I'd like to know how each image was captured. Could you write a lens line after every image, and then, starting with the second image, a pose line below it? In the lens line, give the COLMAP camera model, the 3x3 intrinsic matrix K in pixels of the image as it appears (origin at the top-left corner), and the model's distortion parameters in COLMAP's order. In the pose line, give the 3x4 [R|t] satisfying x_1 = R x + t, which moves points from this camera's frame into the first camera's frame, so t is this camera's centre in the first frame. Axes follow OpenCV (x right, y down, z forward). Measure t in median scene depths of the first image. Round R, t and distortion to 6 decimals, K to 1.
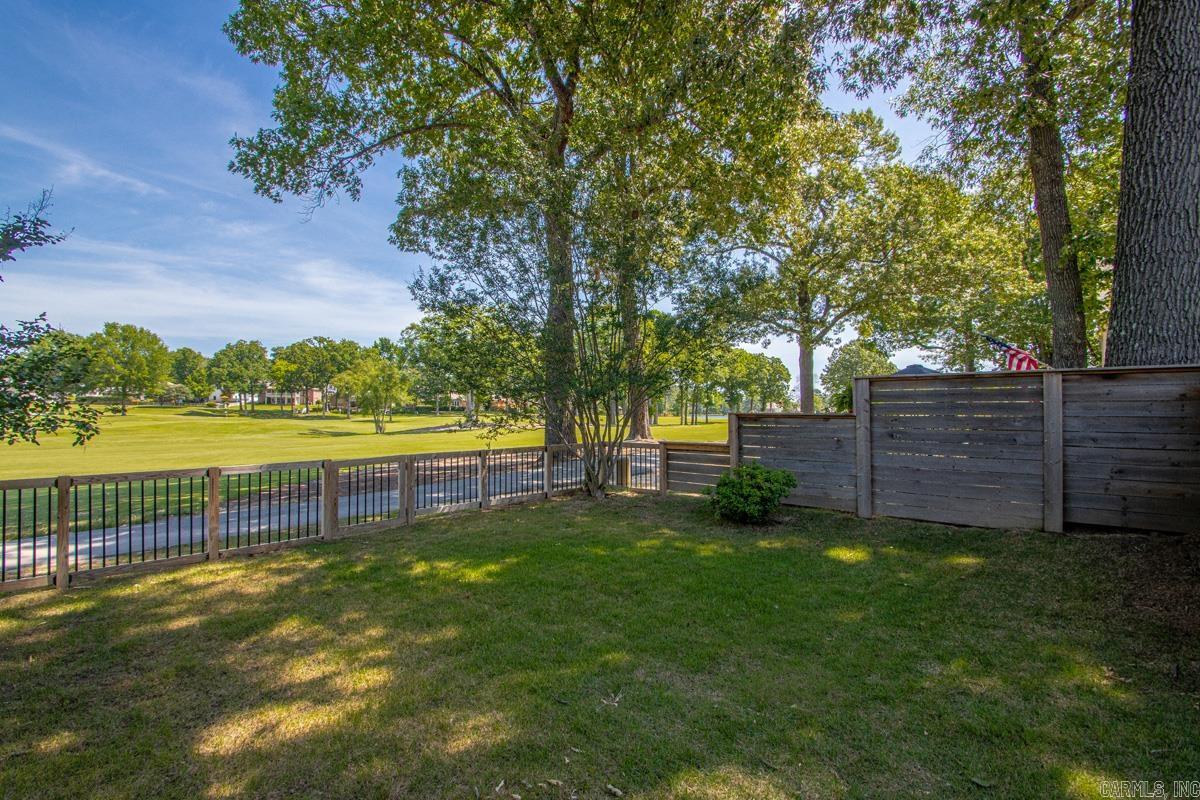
lens RADIAL K [[611.1, 0, 570.3], [0, 611.1, 390.4], [0, 0, 1]] dist [0.003073, -0.012910]
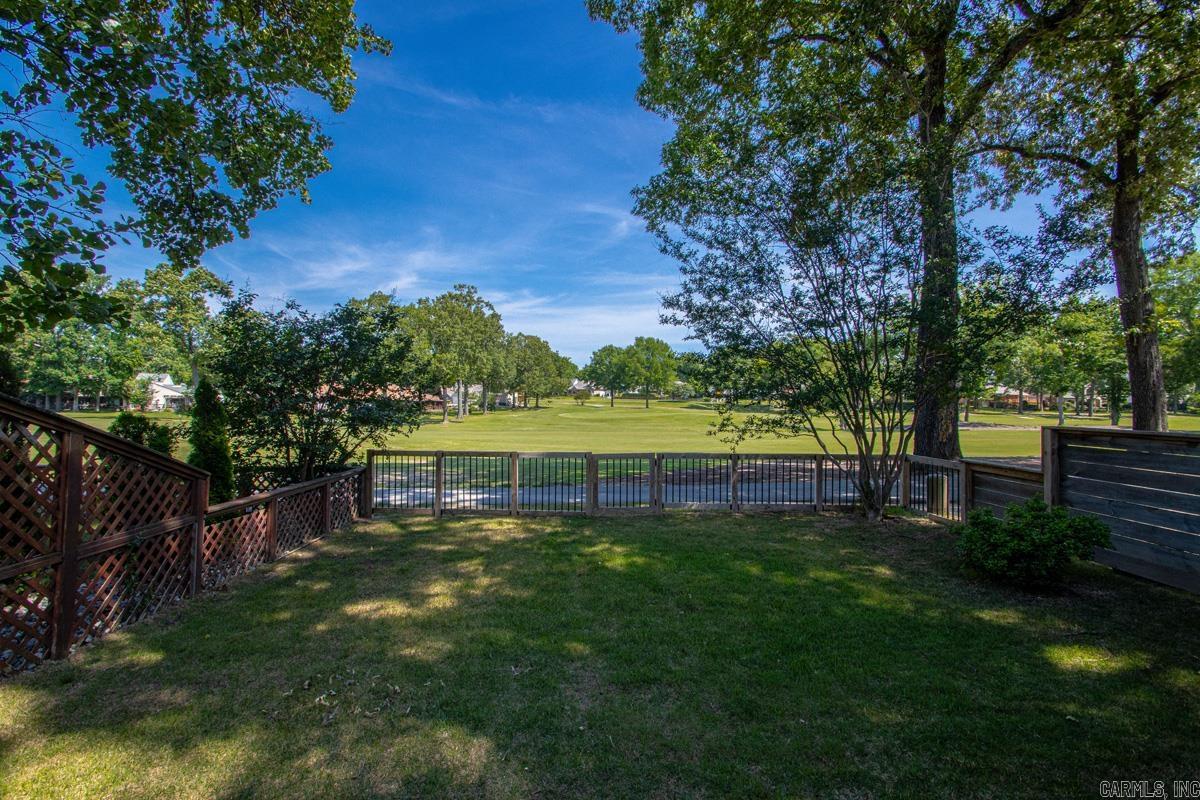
lens RADIAL K [[611.1, 0, 570.3], [0, 611.1, 390.4], [0, 0, 1]] dist [0.003073, -0.012910]
pose [[0.633471, -0.005802, -0.773744, 0.776654], [0.016274, 0.999851, 0.005826, -0.028328], [0.773595, -0.016283, 0.633471, 0.251632]]
